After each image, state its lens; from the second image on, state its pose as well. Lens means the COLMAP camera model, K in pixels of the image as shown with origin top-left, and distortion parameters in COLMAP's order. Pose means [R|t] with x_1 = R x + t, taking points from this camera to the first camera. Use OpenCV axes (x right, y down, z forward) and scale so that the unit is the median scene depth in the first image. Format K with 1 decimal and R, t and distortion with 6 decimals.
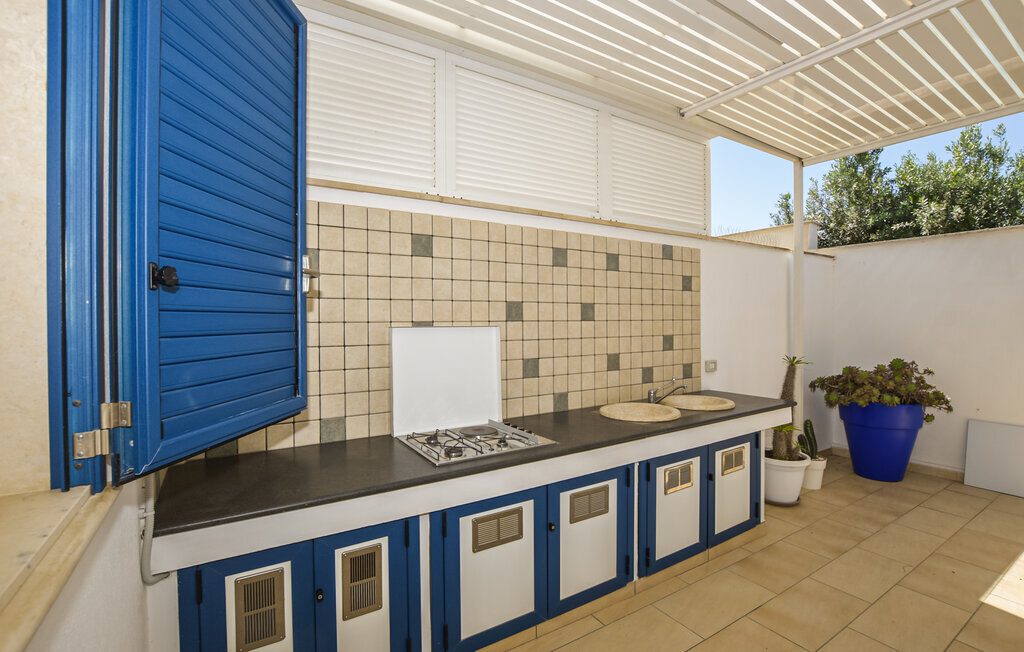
lens RADIAL K [[521.4, 0, 513.0], [0, 521.4, 325.9], [0, 0, 1]] dist [-0.049630, 0.000166]
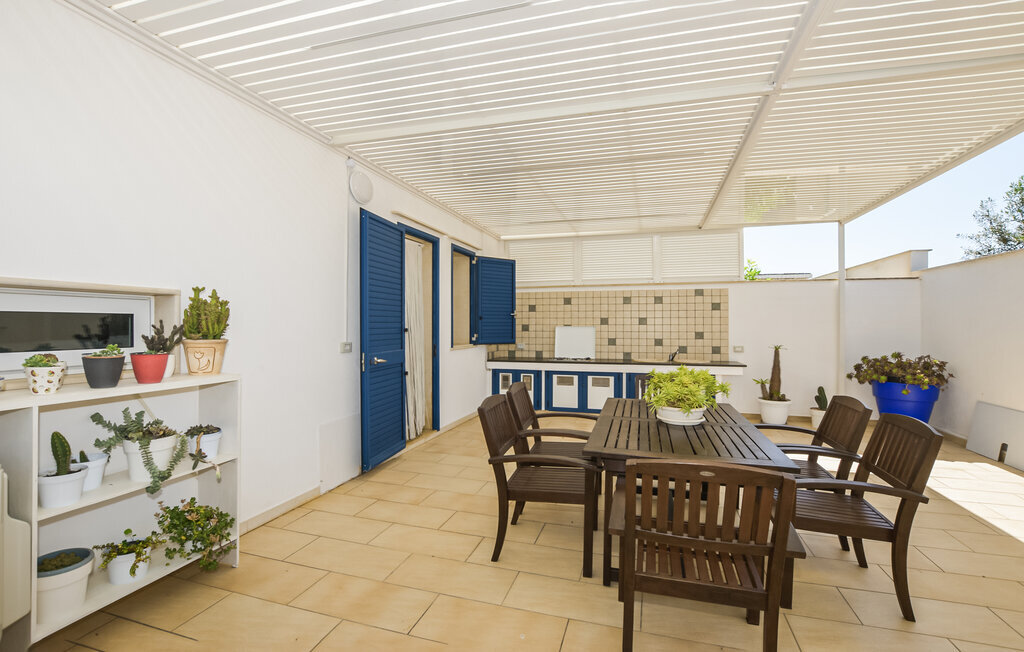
lens RADIAL K [[449.5, 0, 511.2], [0, 449.5, 325.2], [0, 0, 1]] dist [-0.026068, 0.001037]
pose [[0.698949, 0.003186, -0.715165, 1.414156], [-0.012051, 0.999901, -0.007323, 0.017785], [0.715070, 0.013737, 0.698918, -1.080679]]
